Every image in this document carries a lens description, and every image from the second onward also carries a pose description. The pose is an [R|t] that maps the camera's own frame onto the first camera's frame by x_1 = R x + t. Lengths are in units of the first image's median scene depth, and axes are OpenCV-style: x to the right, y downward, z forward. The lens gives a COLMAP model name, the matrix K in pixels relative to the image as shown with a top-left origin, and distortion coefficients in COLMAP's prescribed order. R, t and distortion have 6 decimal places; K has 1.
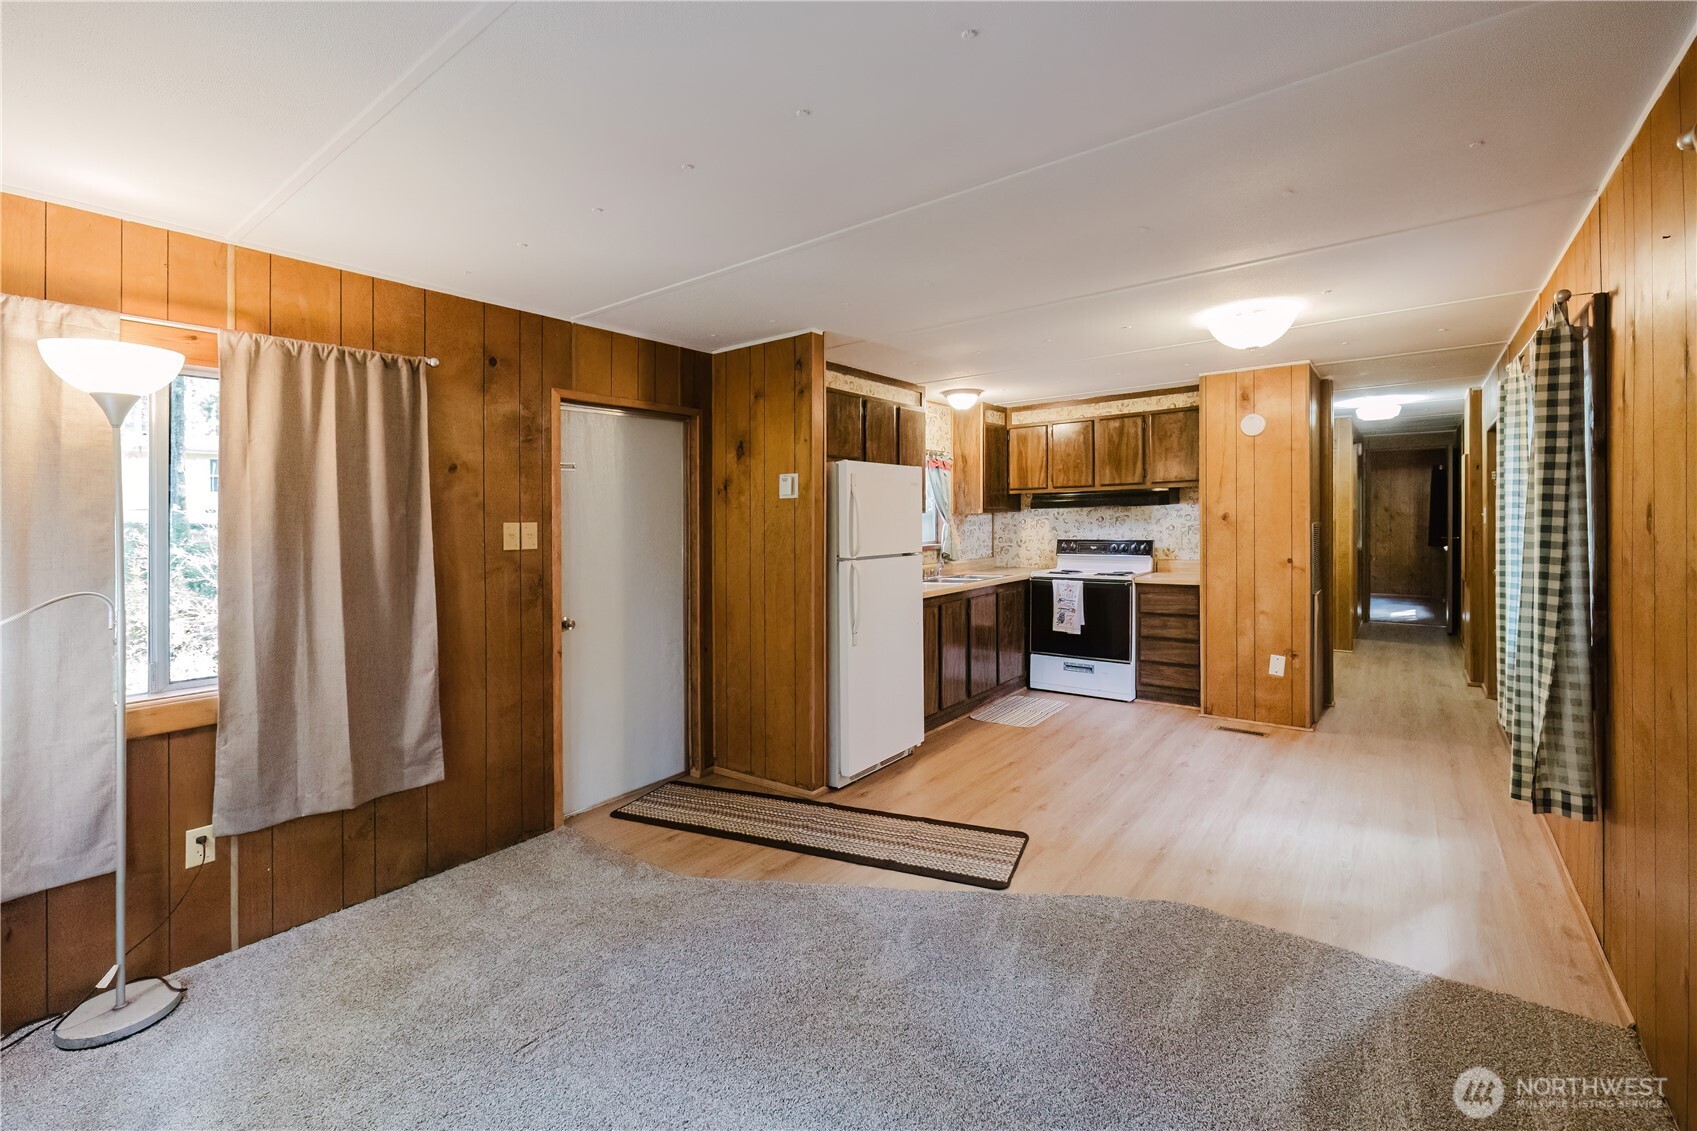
lens RADIAL K [[738.9, 0, 845.6], [0, 738.9, 560.3], [0, 0, 1]] dist [-0.004241, -0.000822]
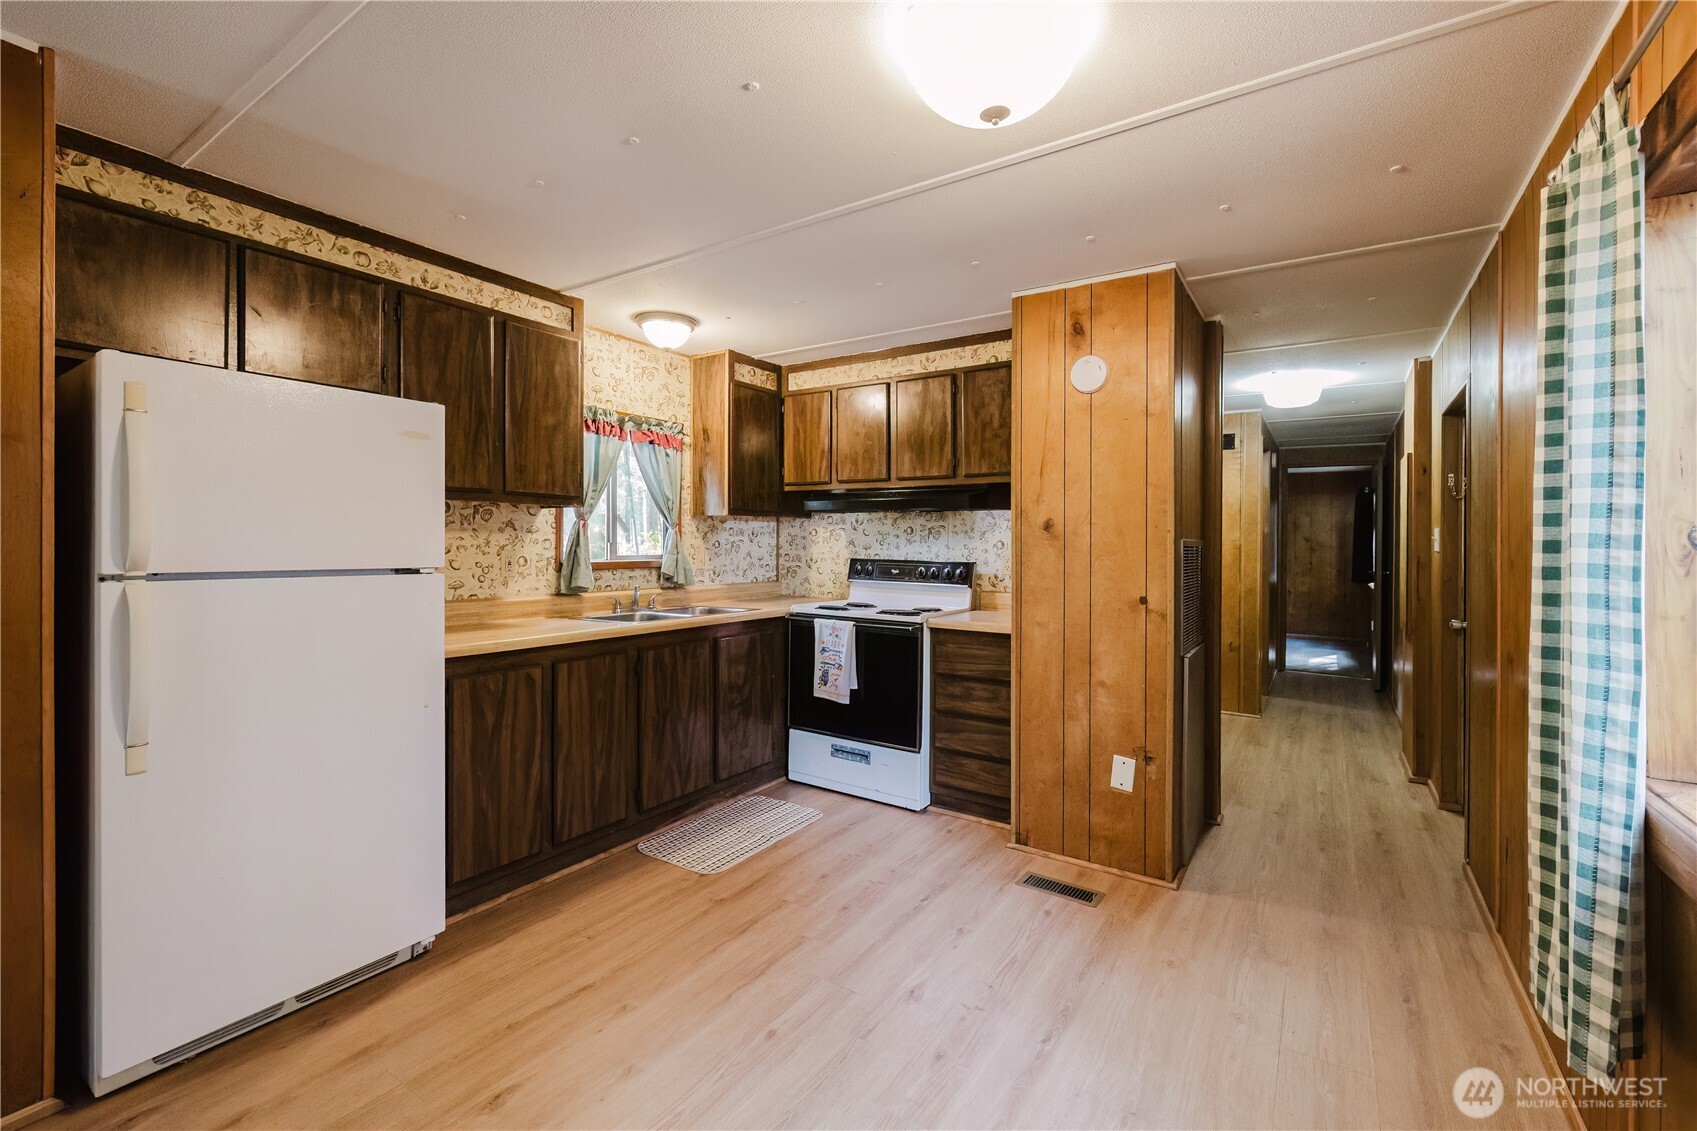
lens RADIAL K [[738.9, 0, 850.7], [0, 738.9, 561.4], [0, 0, 1]] dist [-0.004241, -0.000822]
pose [[0.996663, 0.028100, 0.076640, 0.278669], [-0.025970, 0.999252, -0.028650, -0.006576], [-0.077388, 0.026564, 0.996647, 0.367080]]
